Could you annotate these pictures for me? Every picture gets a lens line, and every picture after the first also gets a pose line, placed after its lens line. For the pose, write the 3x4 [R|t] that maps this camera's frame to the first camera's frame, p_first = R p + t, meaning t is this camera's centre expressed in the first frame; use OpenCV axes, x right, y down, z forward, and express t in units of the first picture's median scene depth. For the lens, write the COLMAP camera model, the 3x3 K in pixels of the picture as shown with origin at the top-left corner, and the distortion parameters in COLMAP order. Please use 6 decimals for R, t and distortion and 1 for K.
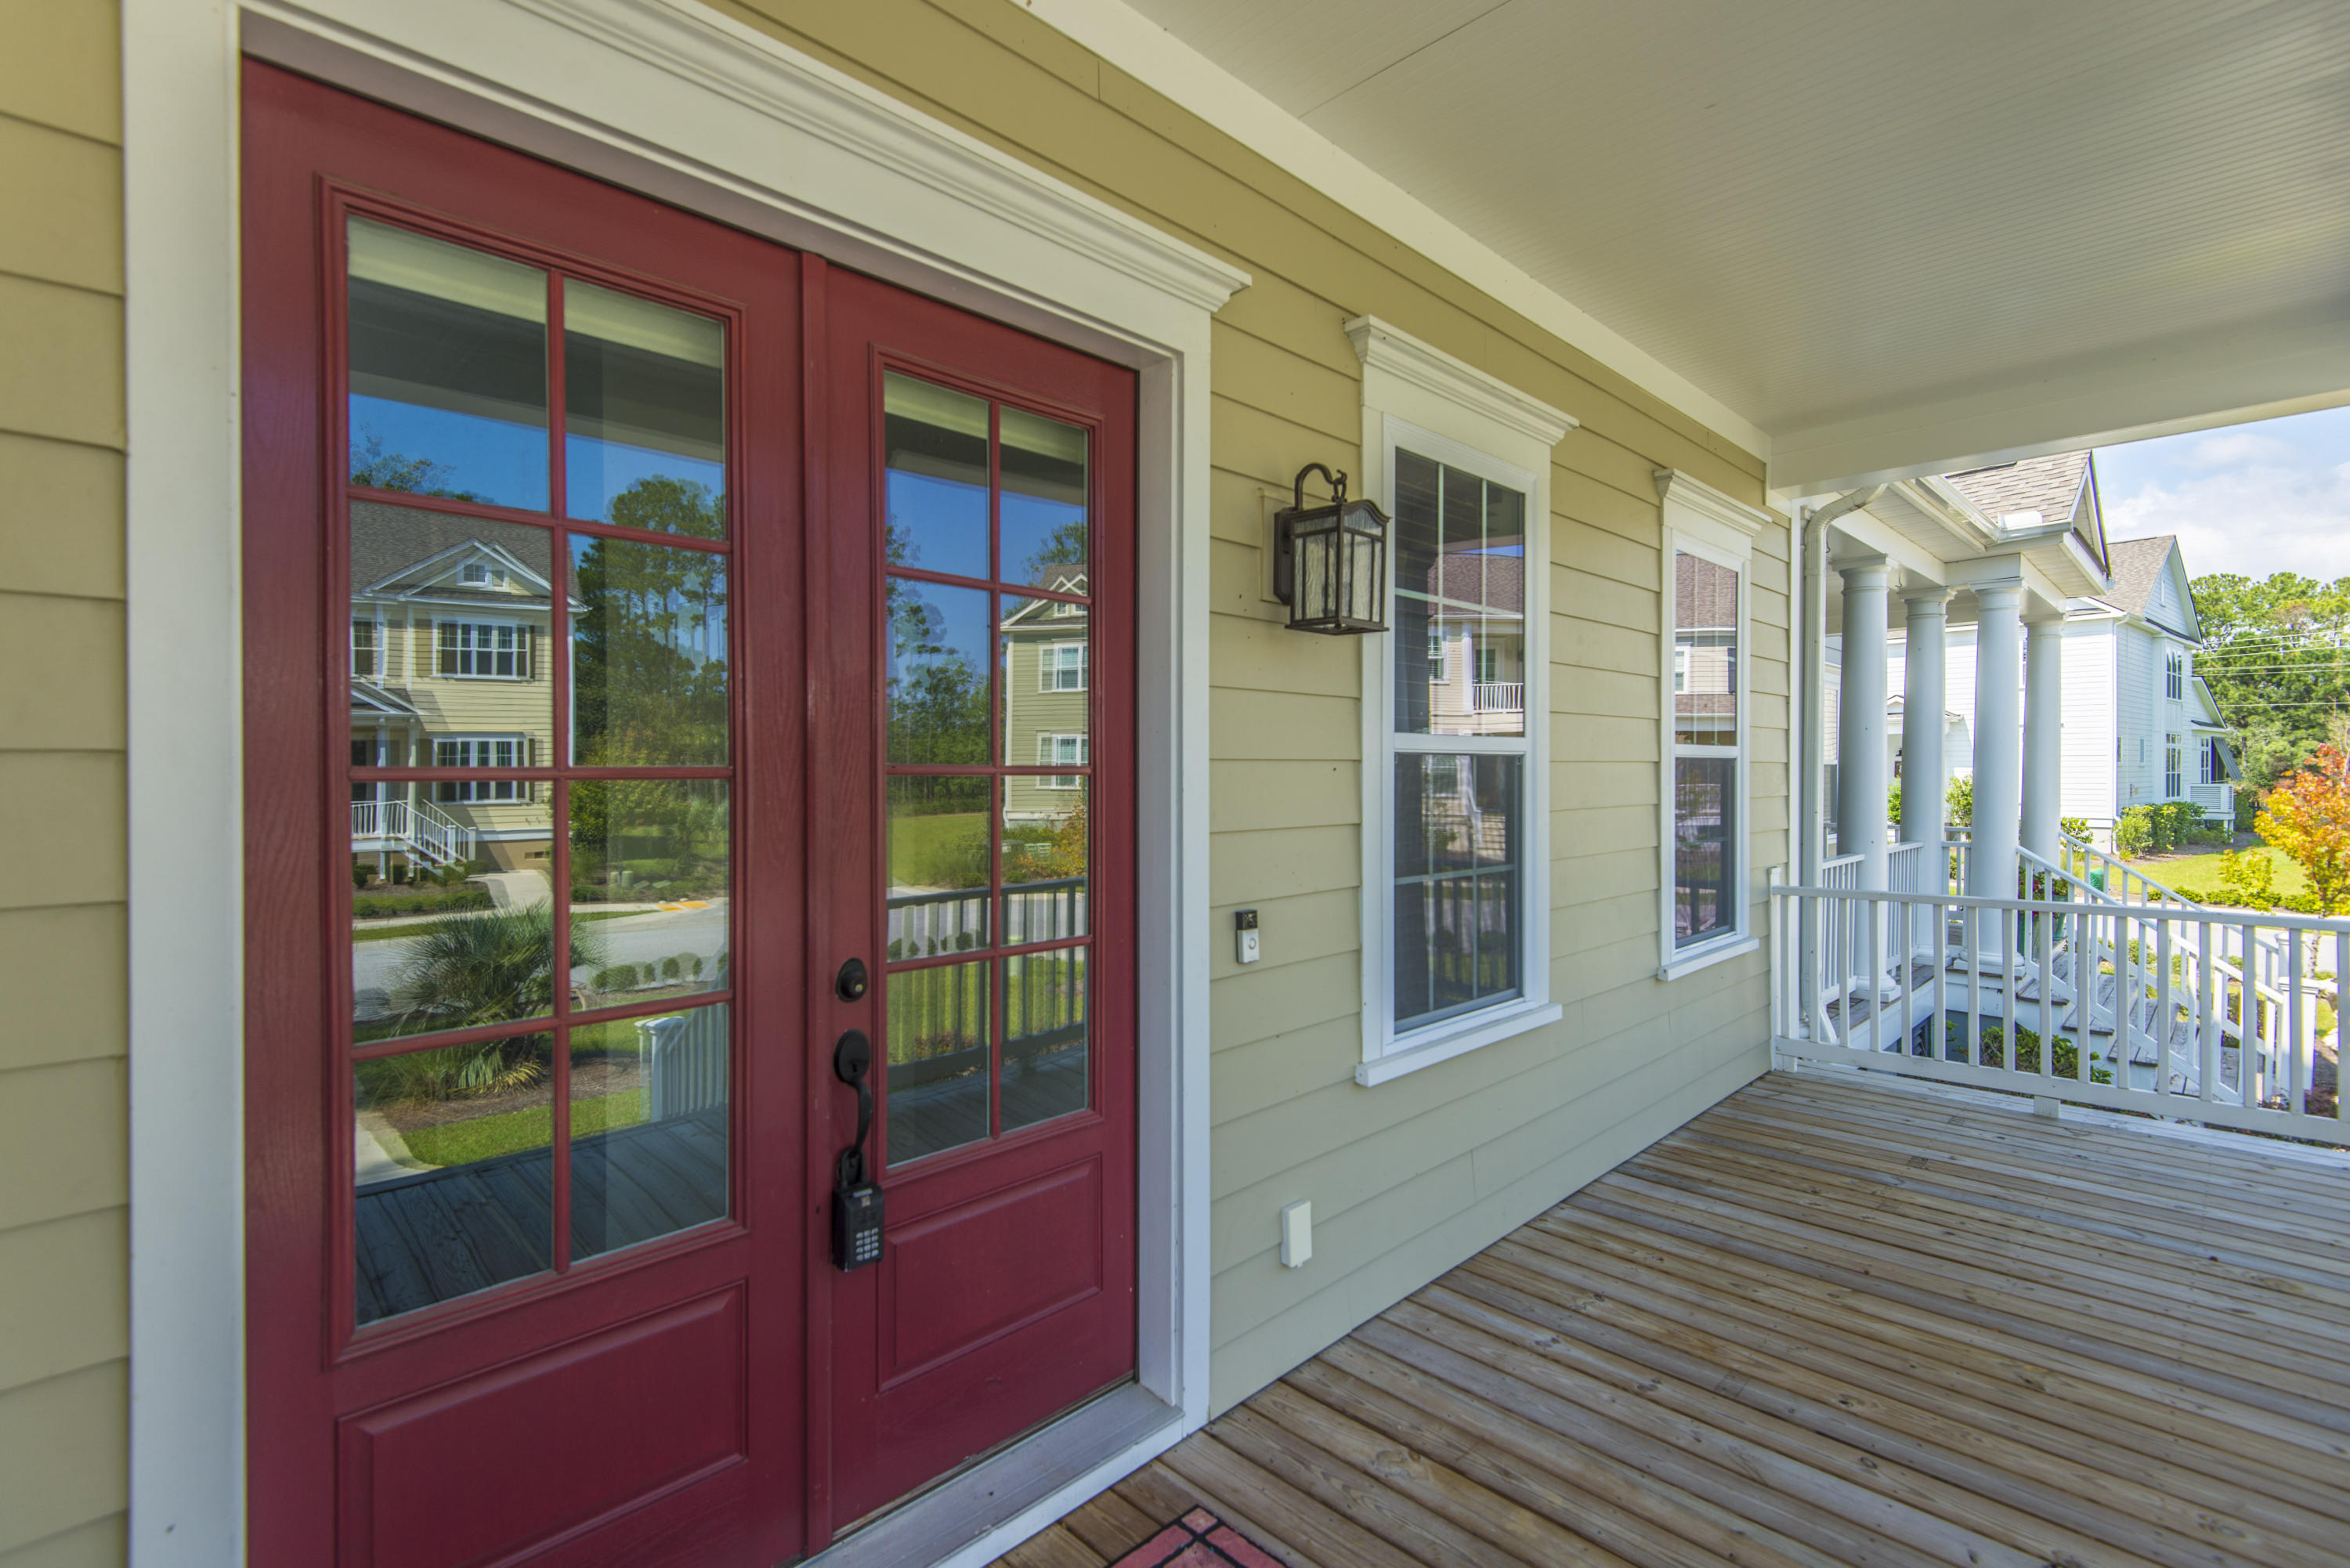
lens RADIAL K [[1064.1, 0, 1176.4], [0, 1064.1, 769.7], [0, 0, 1]] dist [0.017257, -0.000204]
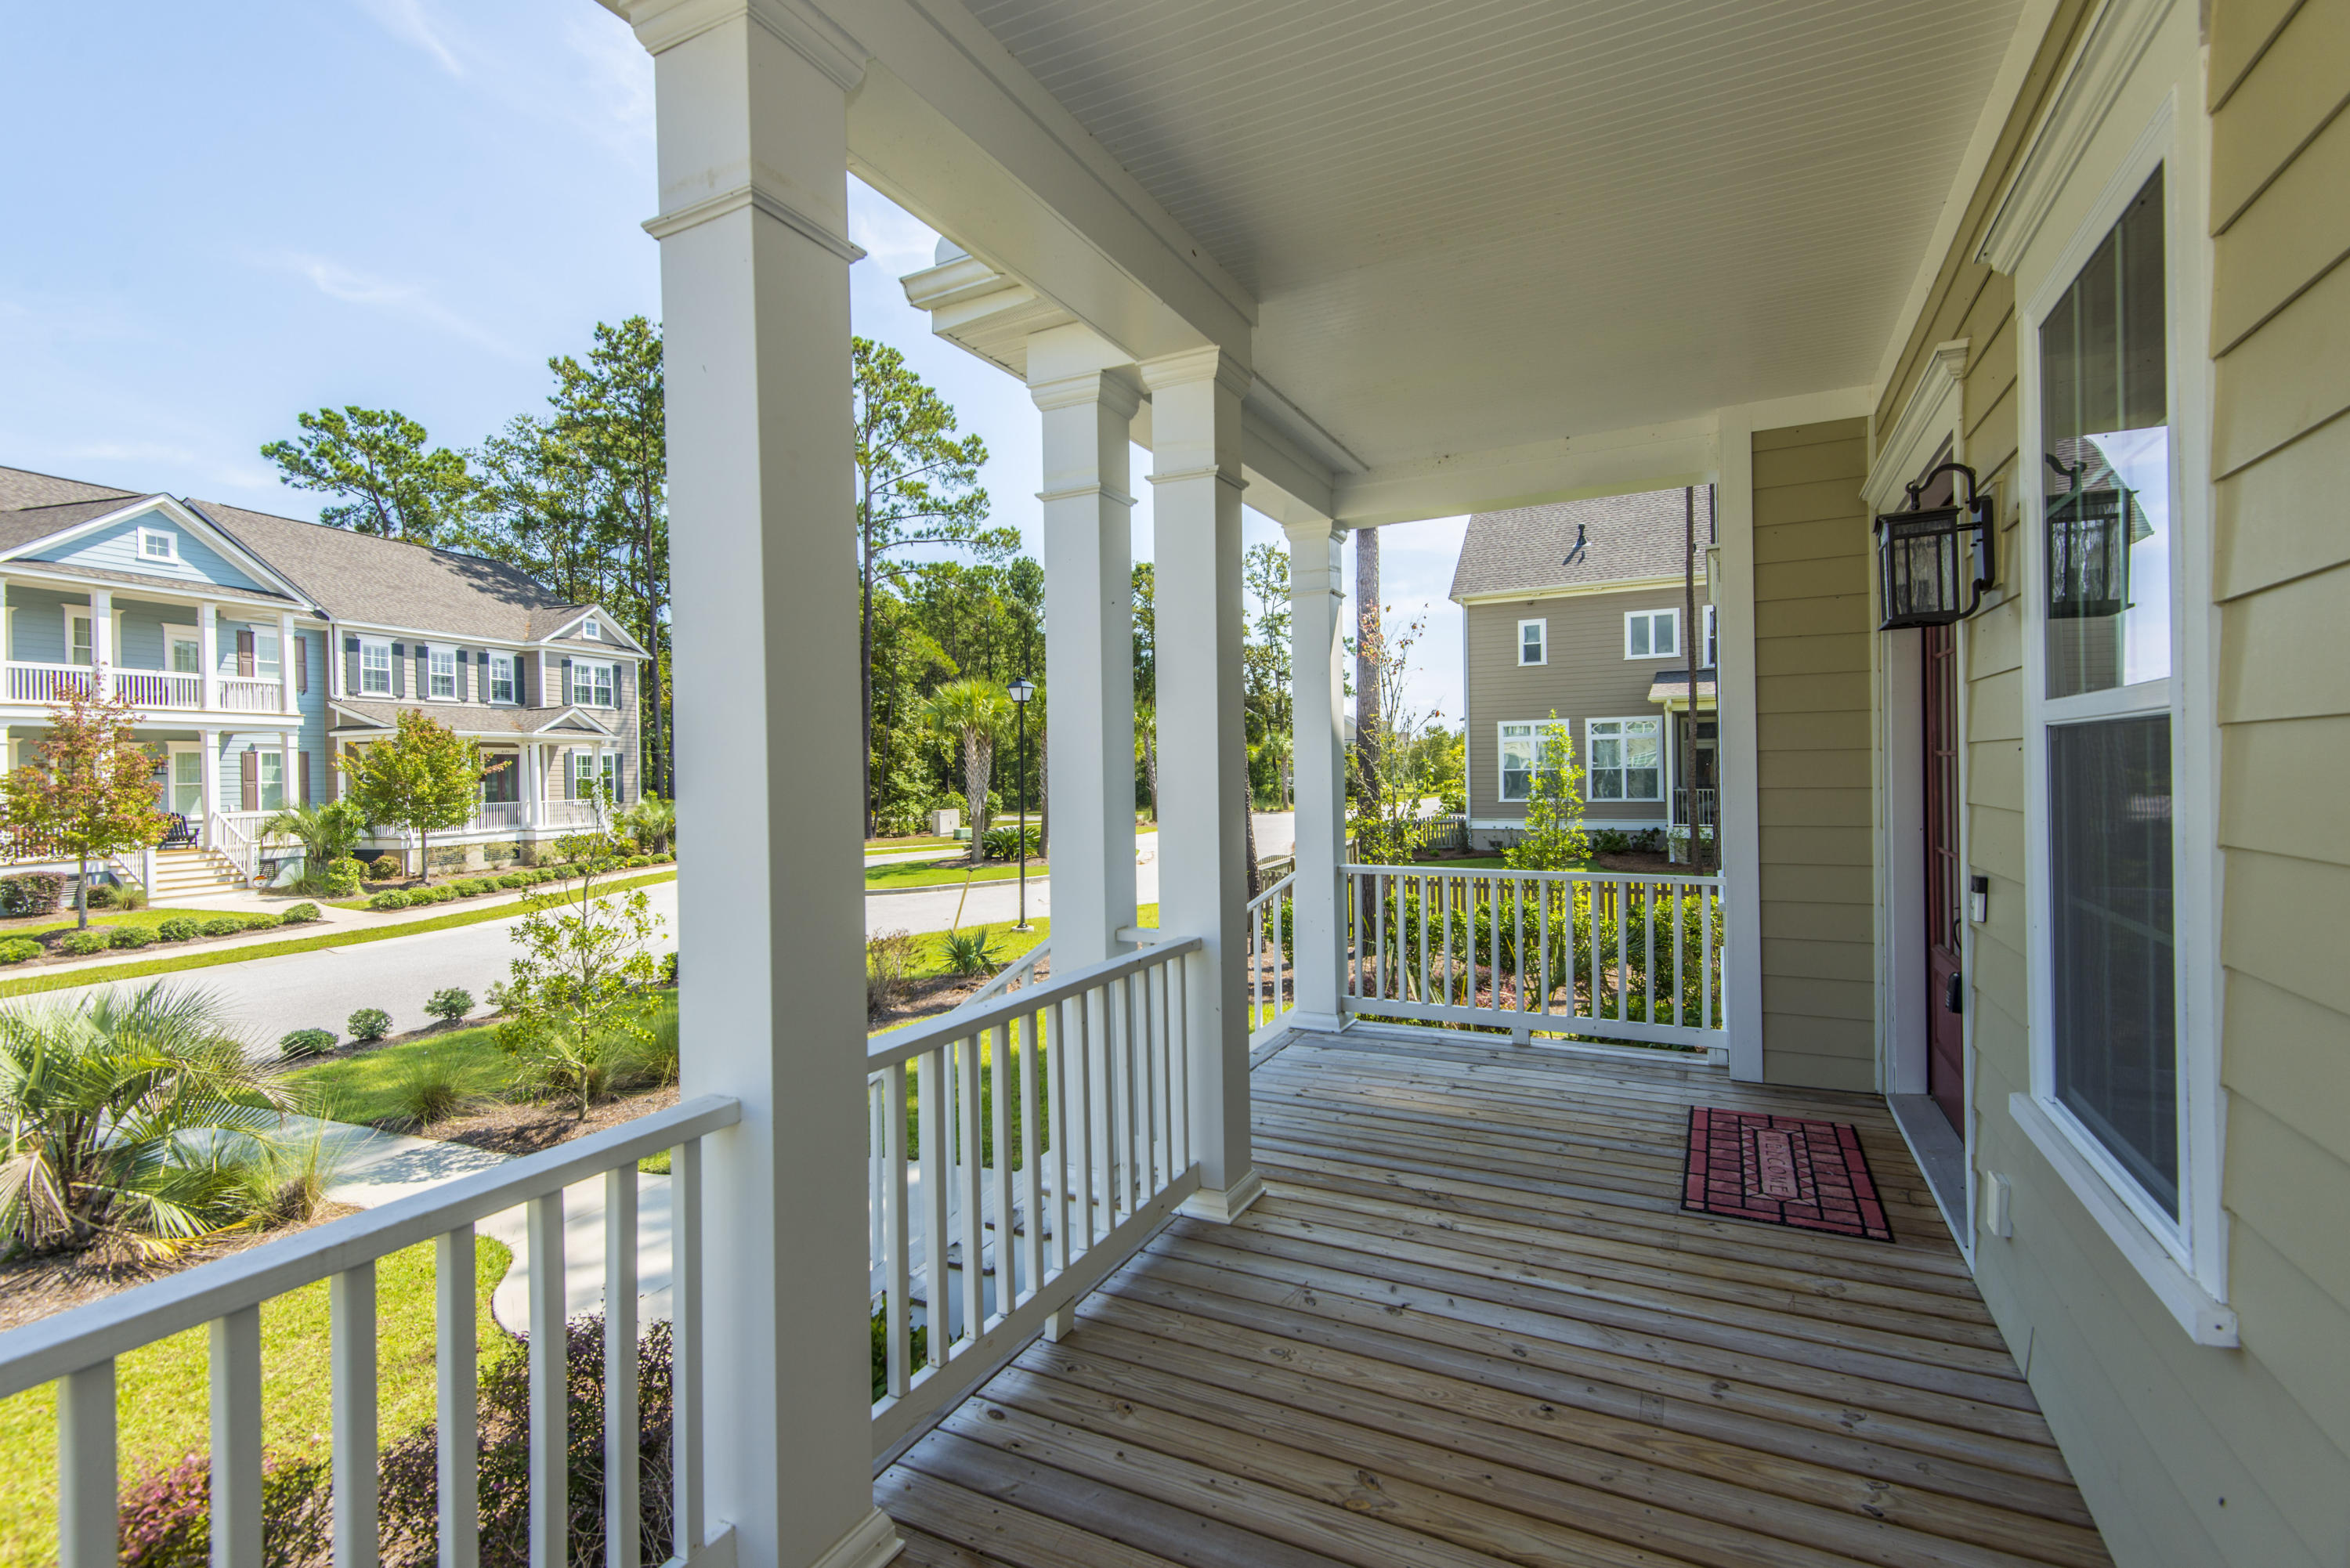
lens RADIAL K [[1064.1, 0, 1175.2], [0, 1064.1, 775.4], [0, 0, 1]] dist [0.017257, -0.000204]
pose [[-0.952520, 0.016577, -0.304023, 1.044605], [0.013451, 0.999833, 0.012376, 0.001882], [0.304177, 0.007699, -0.952584, 1.548542]]
